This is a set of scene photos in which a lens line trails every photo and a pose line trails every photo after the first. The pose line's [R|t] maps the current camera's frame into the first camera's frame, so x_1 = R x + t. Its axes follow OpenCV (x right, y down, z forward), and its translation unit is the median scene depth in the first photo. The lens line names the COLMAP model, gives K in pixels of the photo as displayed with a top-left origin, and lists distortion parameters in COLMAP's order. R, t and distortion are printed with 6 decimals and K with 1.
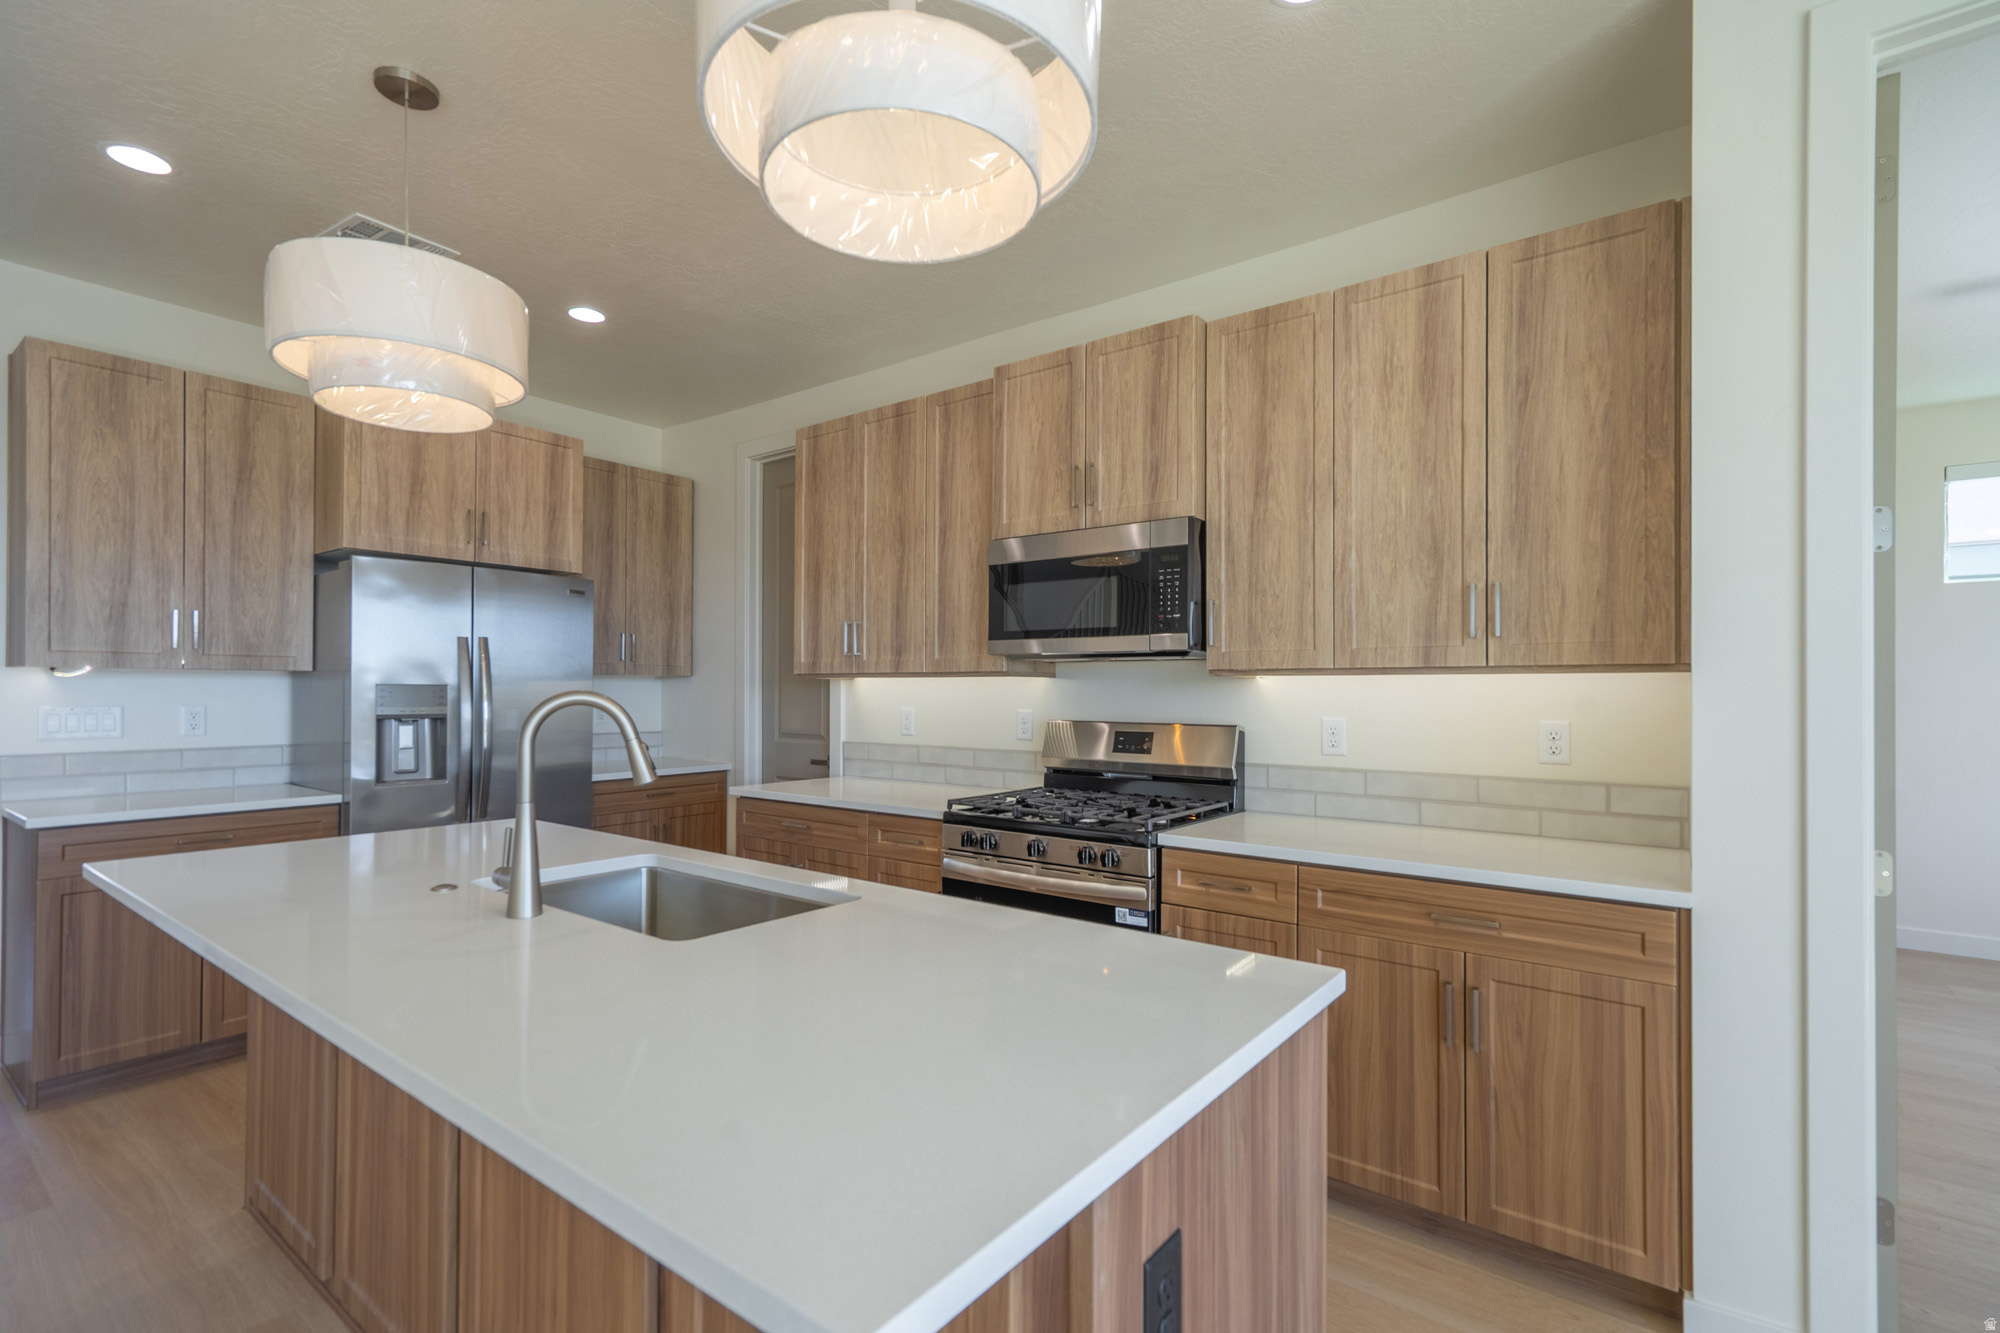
lens RADIAL K [[926.2, 0, 1091.6], [0, 926.2, 688.1], [0, 0, 1]] dist [-0.002942, 0.000508]
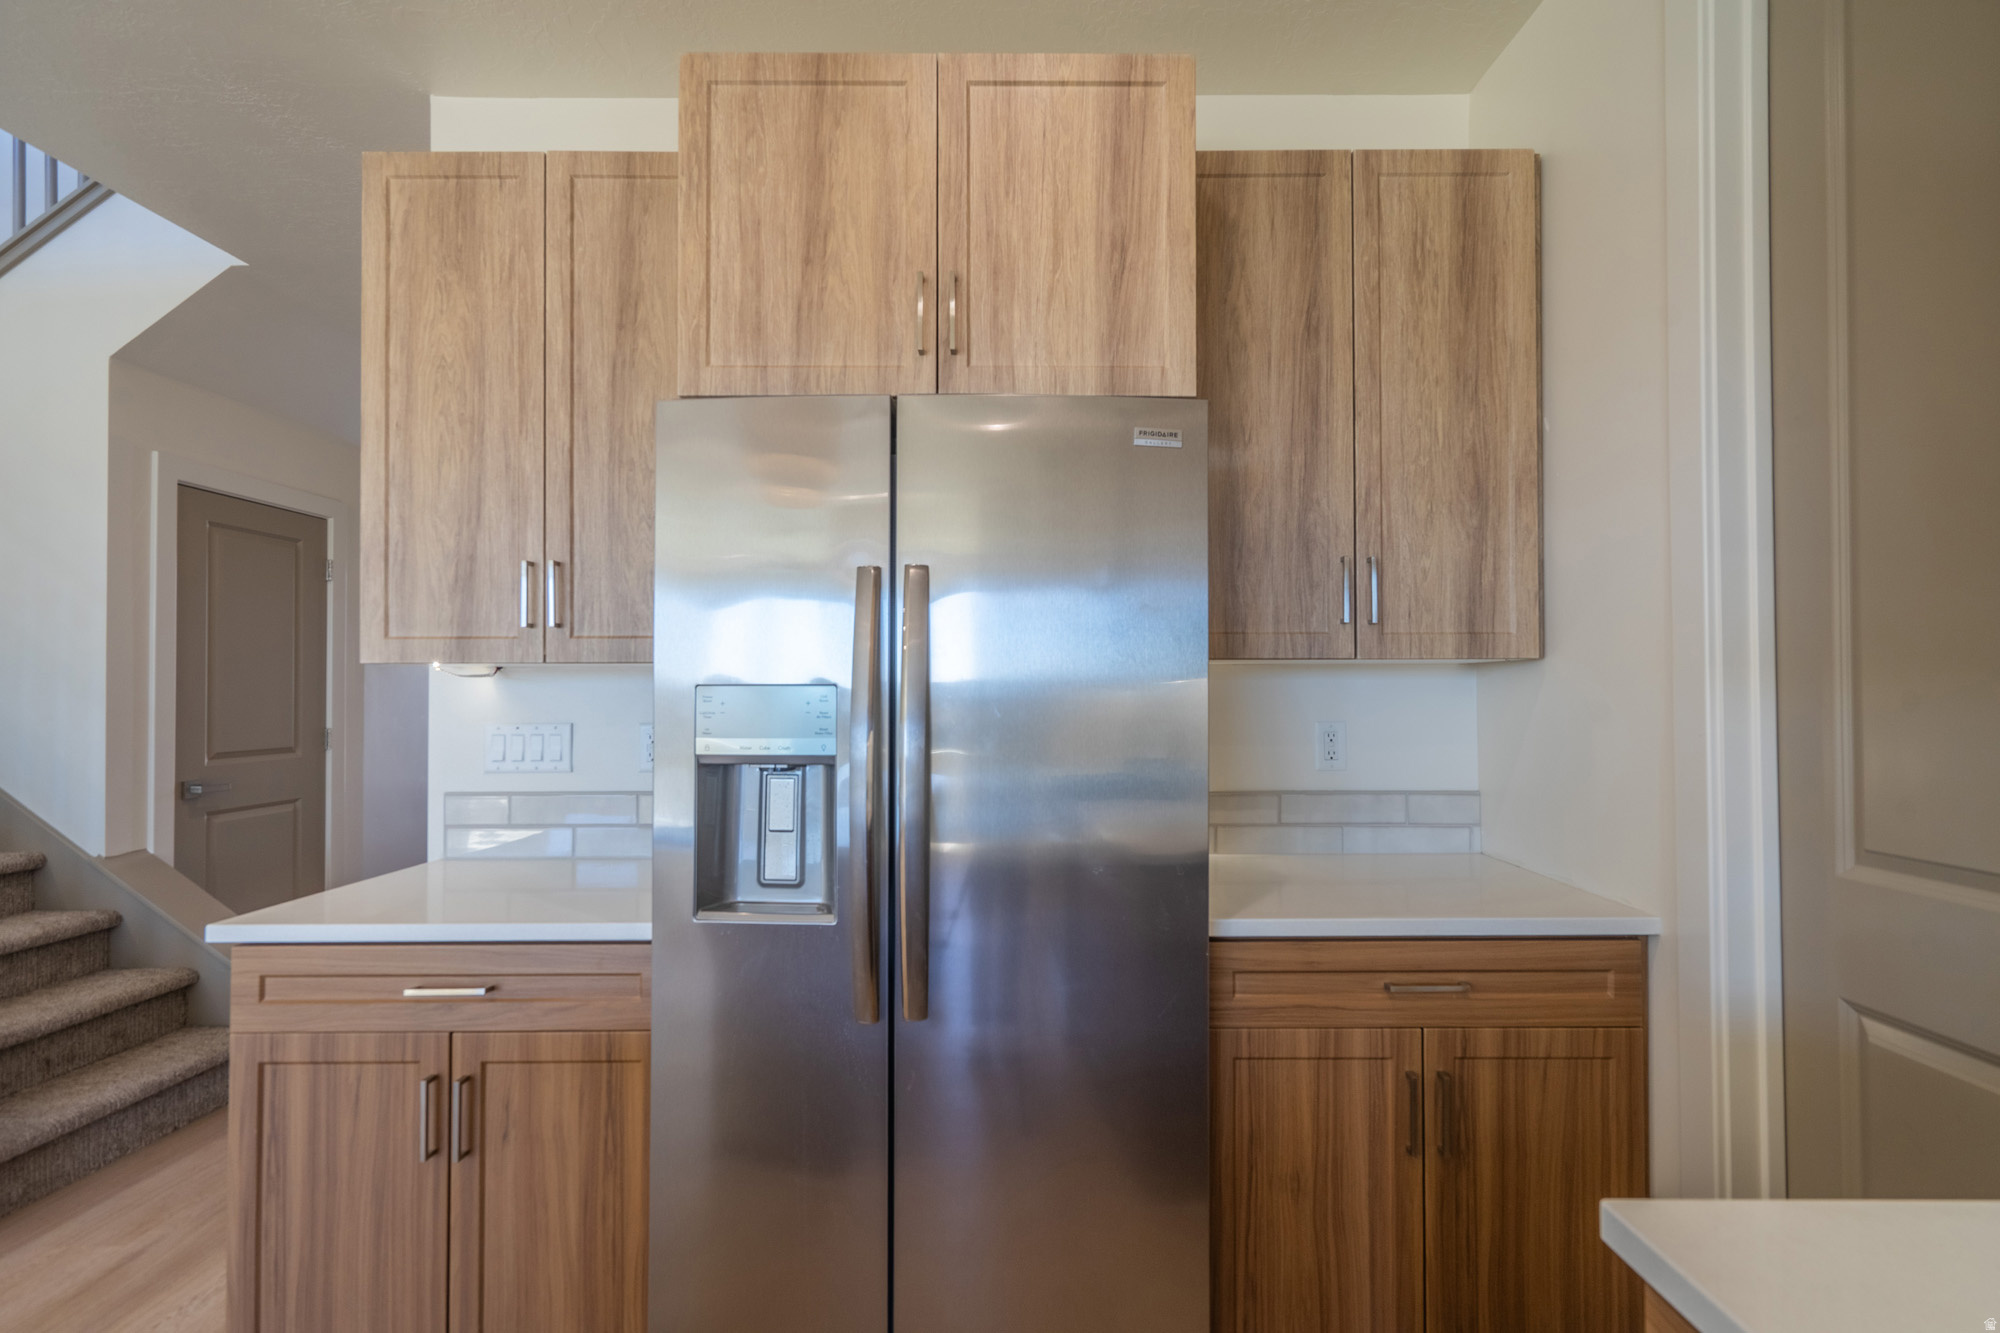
lens RADIAL K [[926.2, 0, 973.2], [0, 926.2, 676.4], [0, 0, 1]] dist [-0.002942, 0.000508]
pose [[0.510156, -0.017998, -0.859894, -0.317998], [0.004917, 0.999826, -0.018010, -0.000521], [0.860068, 0.004959, 0.510155, 0.859446]]
